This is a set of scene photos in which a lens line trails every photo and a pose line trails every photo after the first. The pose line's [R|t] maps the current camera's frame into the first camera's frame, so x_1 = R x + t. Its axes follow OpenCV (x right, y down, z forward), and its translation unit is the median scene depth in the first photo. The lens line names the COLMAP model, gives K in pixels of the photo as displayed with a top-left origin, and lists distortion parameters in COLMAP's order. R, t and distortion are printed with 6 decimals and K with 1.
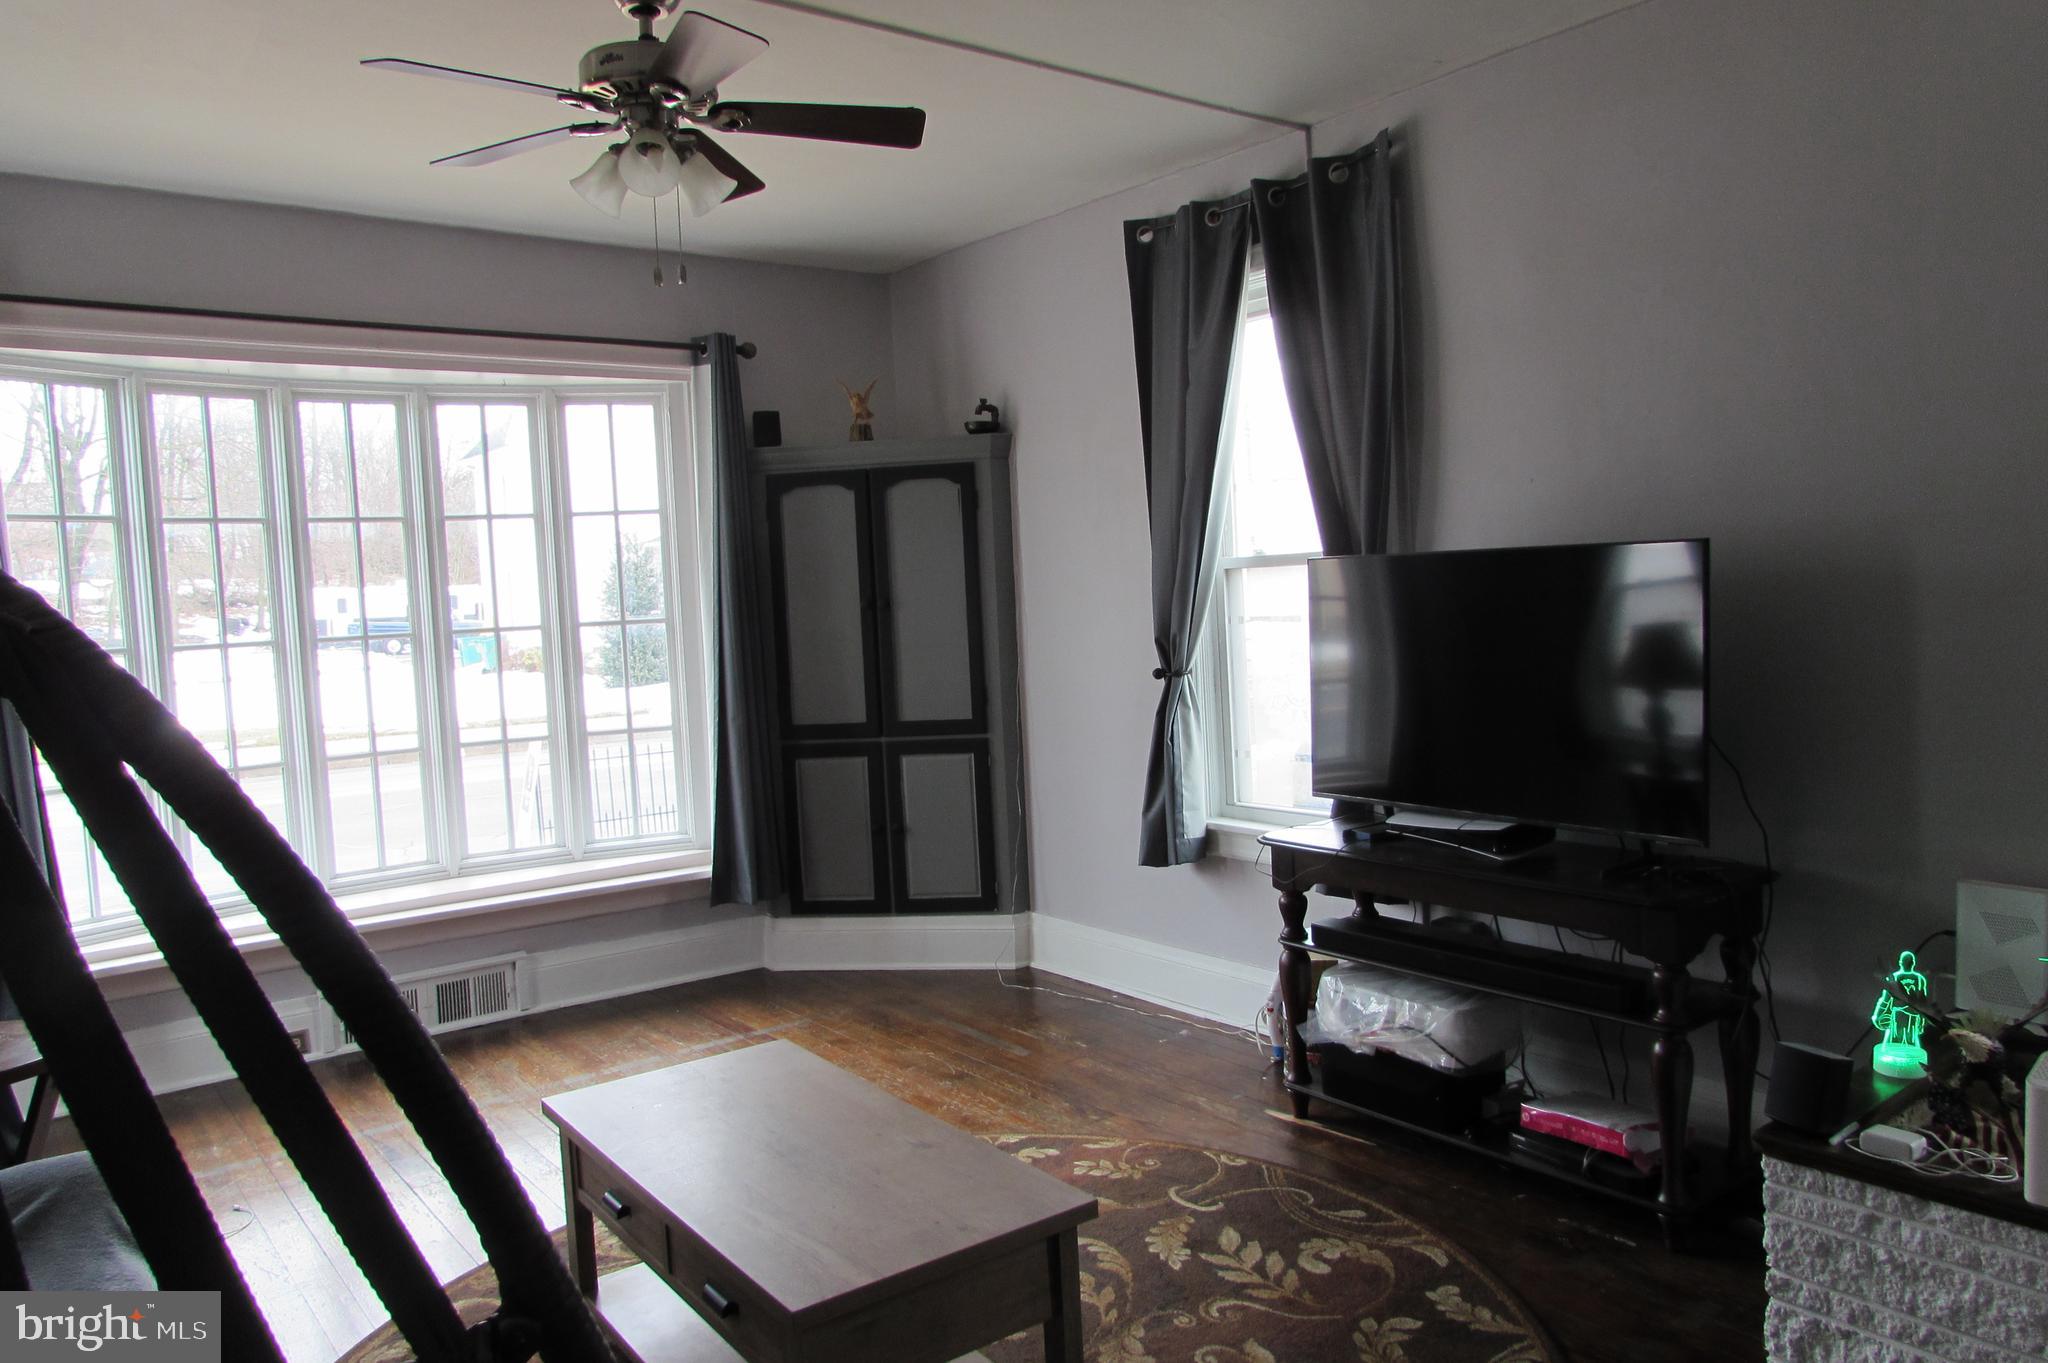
lens RADIAL K [[1445.4, 0, 1027.3], [0, 1445.4, 682.3], [0, 0, 1]] dist [-0.031792, 0.006080]
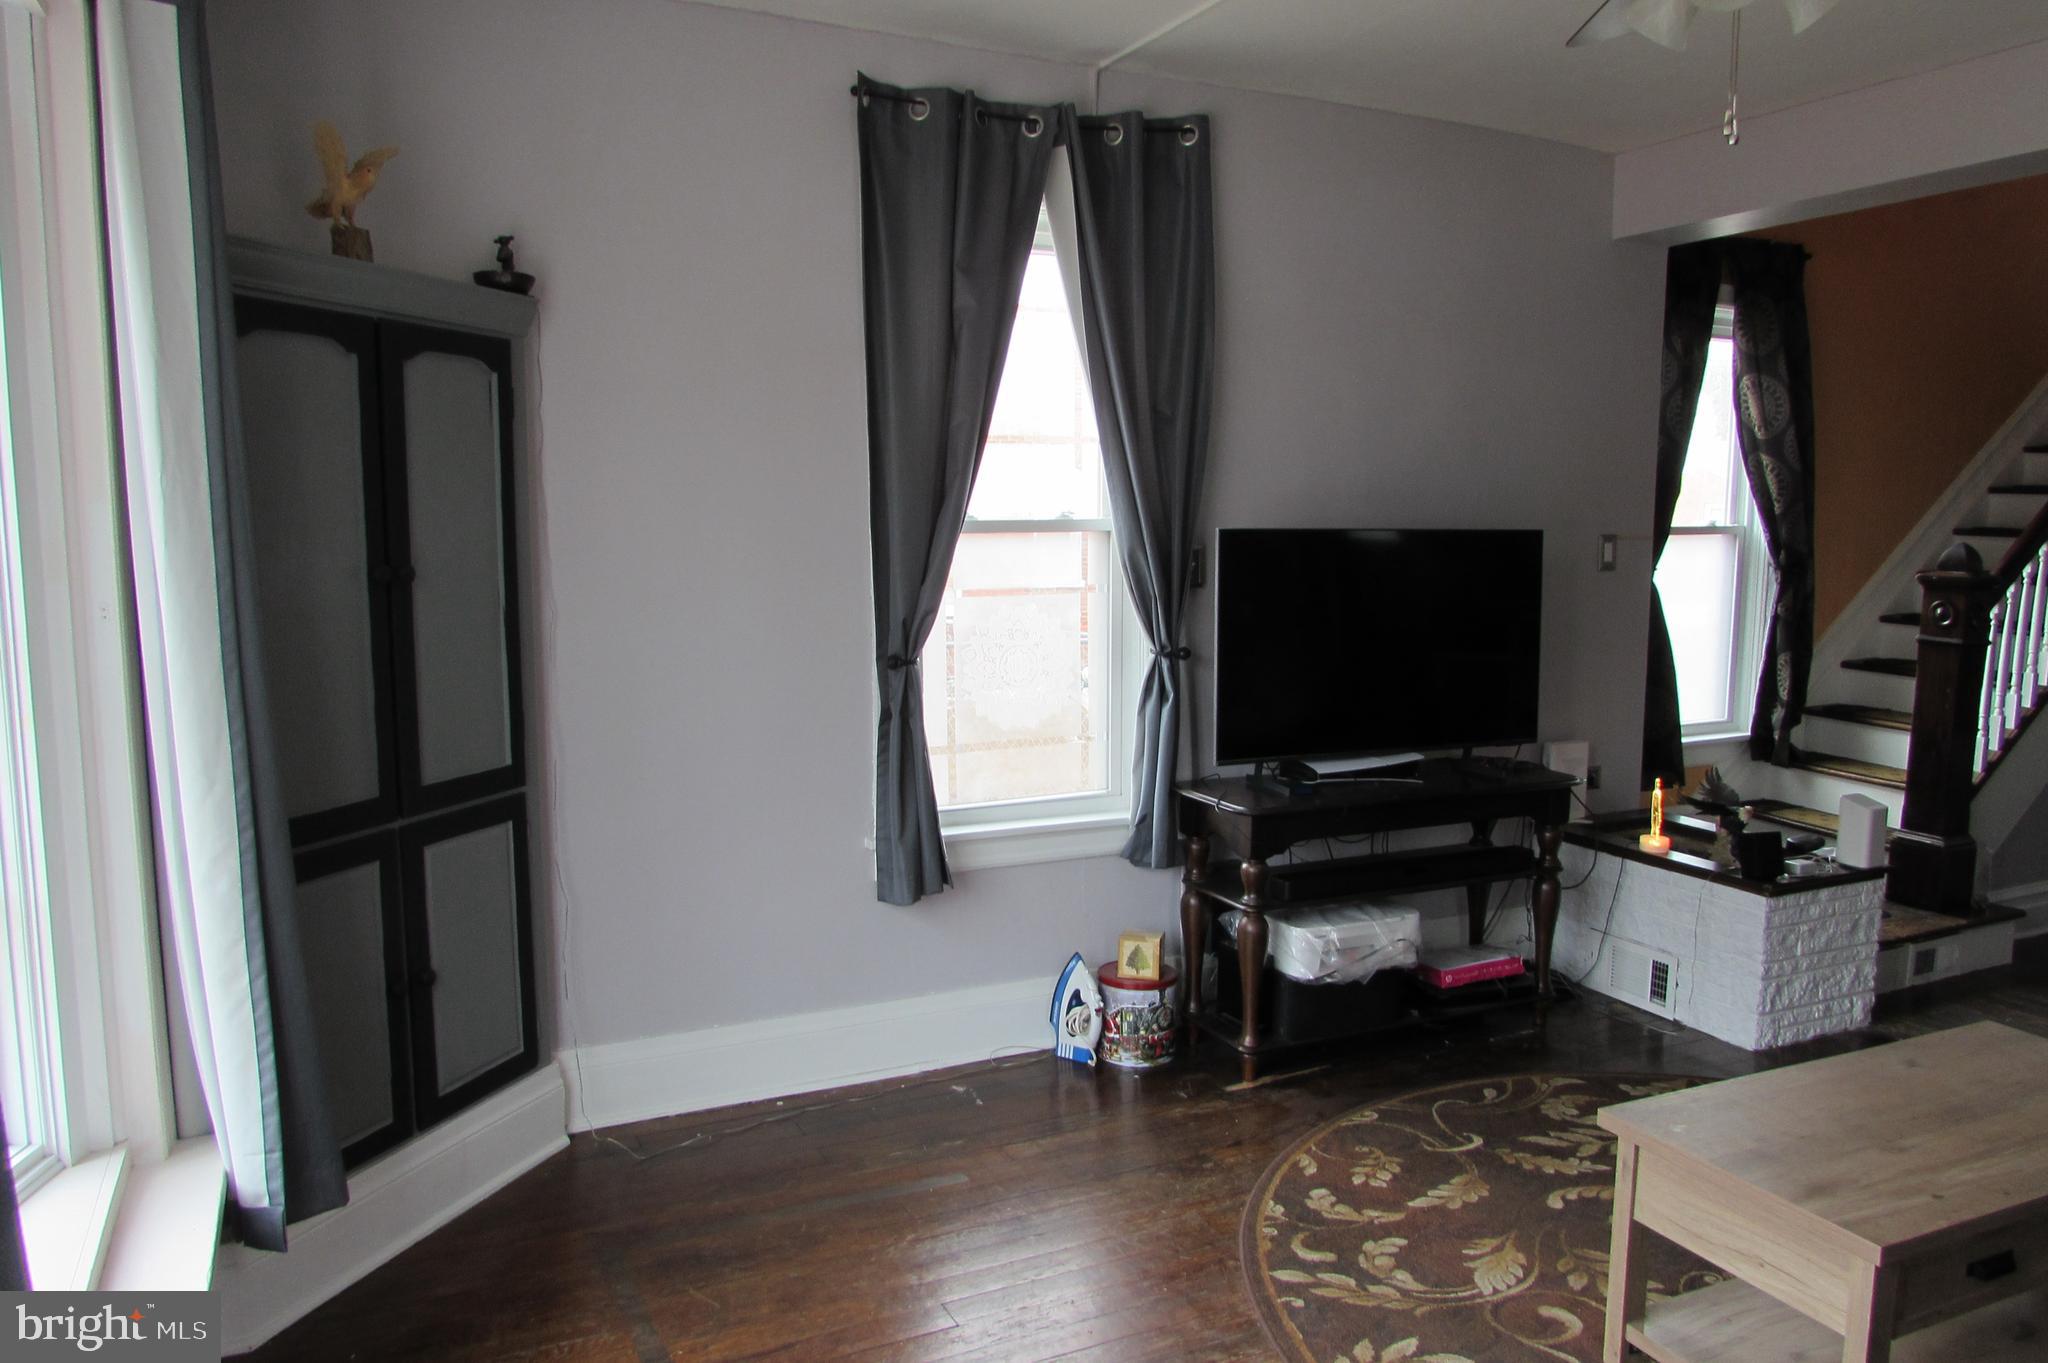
lens RADIAL K [[1445.4, 0, 1020.4], [0, 1445.4, 692.4], [0, 0, 1]] dist [-0.031792, 0.006080]
pose [[0.212569, -0.069016, 0.974706, -0.617795], [0.058819, 0.996597, 0.057738, -0.029187], [-0.975374, 0.045058, 0.215905, 0.700886]]
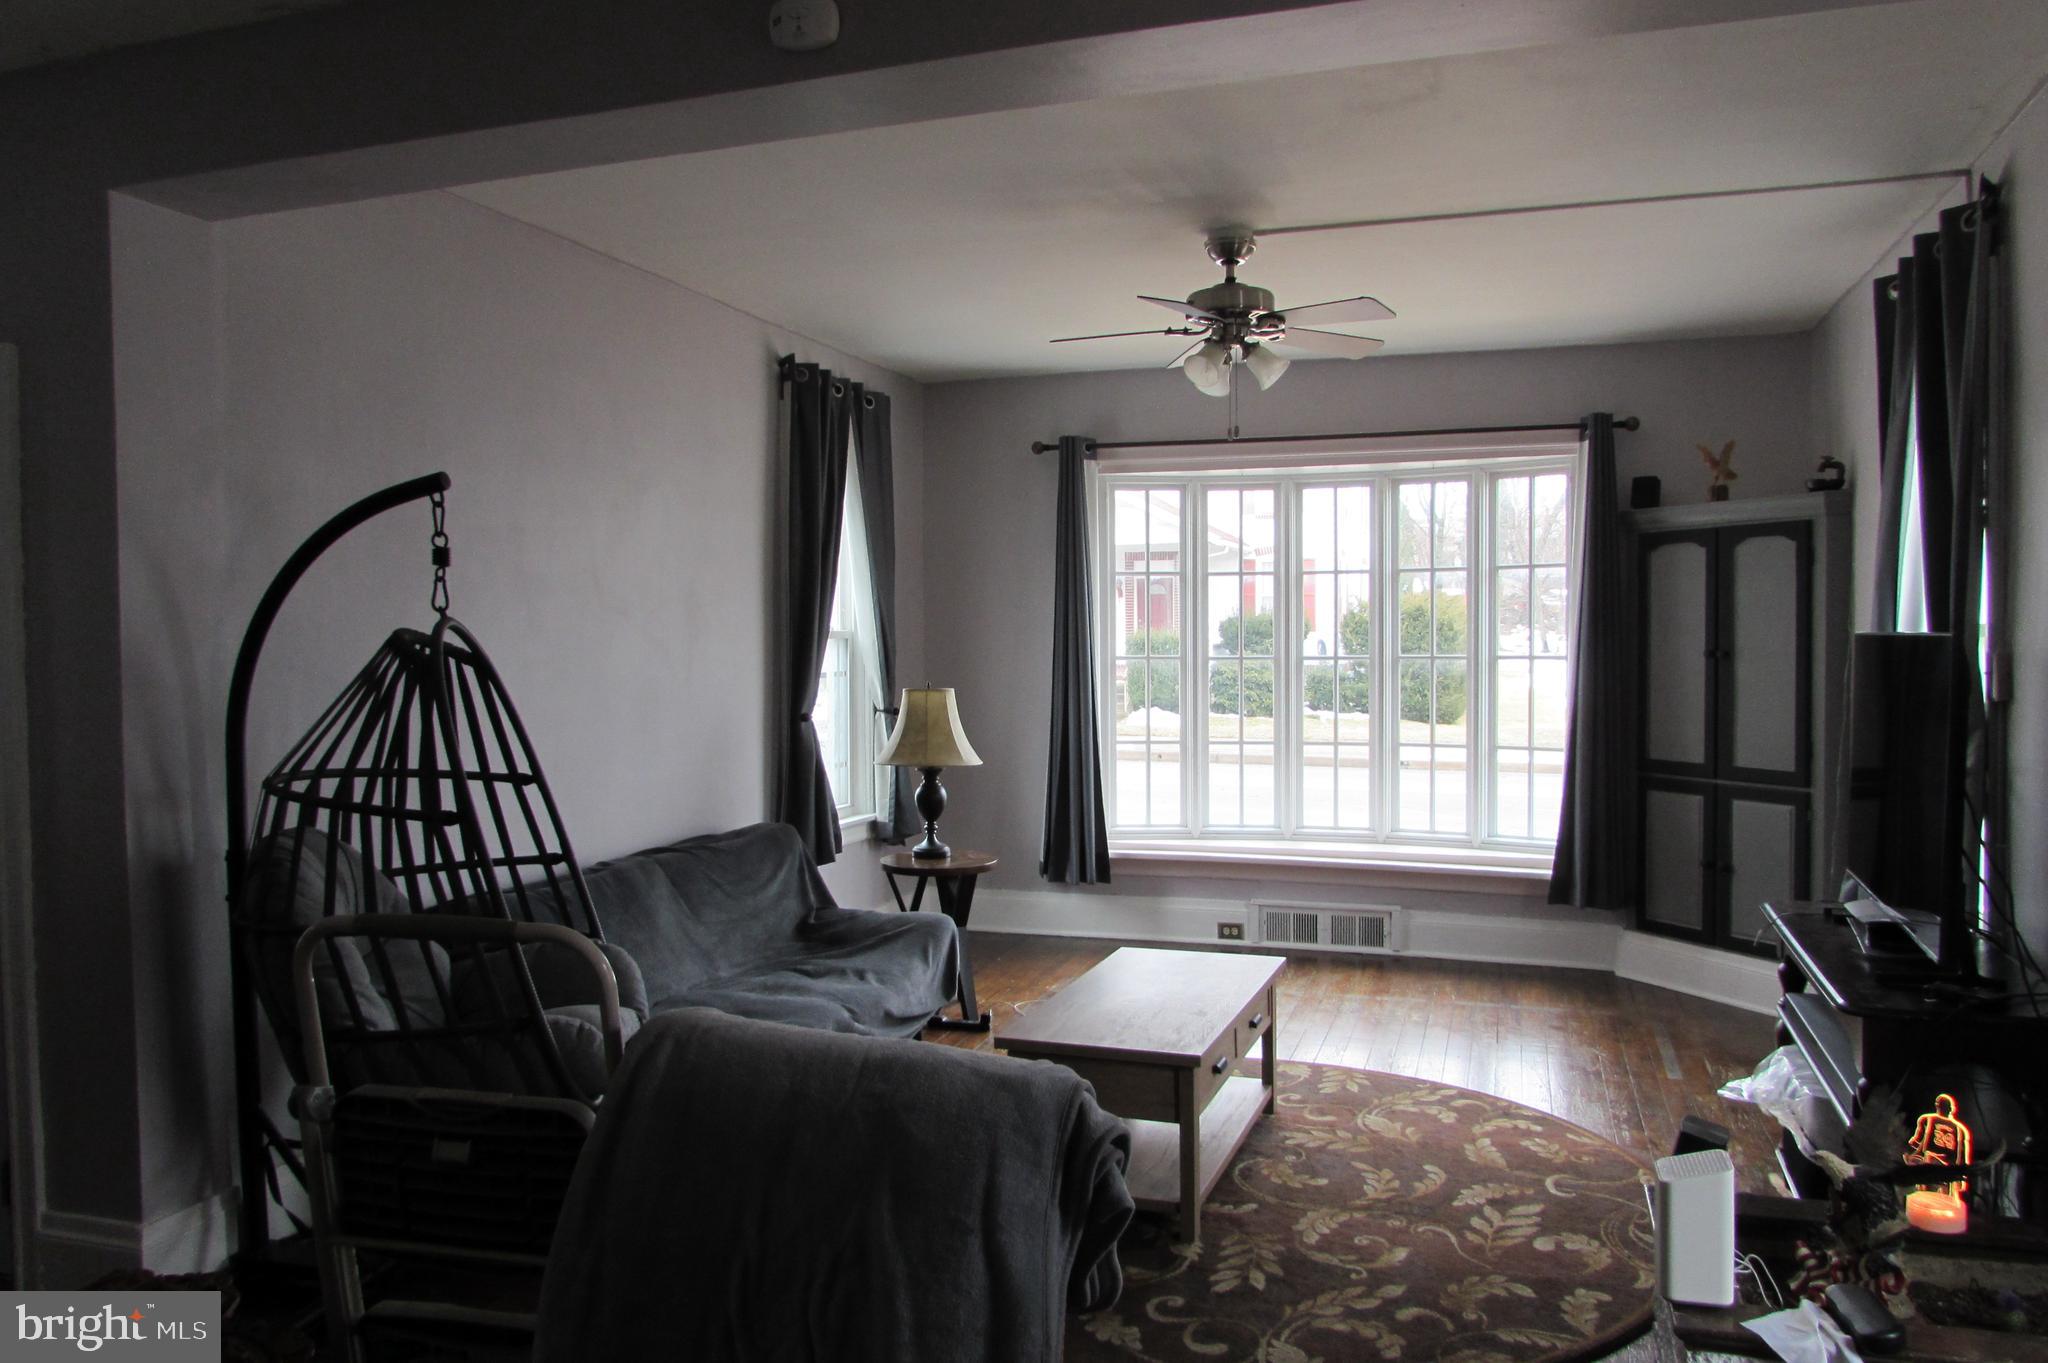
lens RADIAL K [[1445.4, 0, 1042.5], [0, 1445.4, 685.0], [0, 0, 1]] dist [-0.031792, 0.006080]
pose [[0.553126, 0.070783, -0.830085, 0.531633], [-0.076713, 0.996478, 0.033854, -0.030772], [0.829558, 0.044952, 0.556608, -0.001074]]
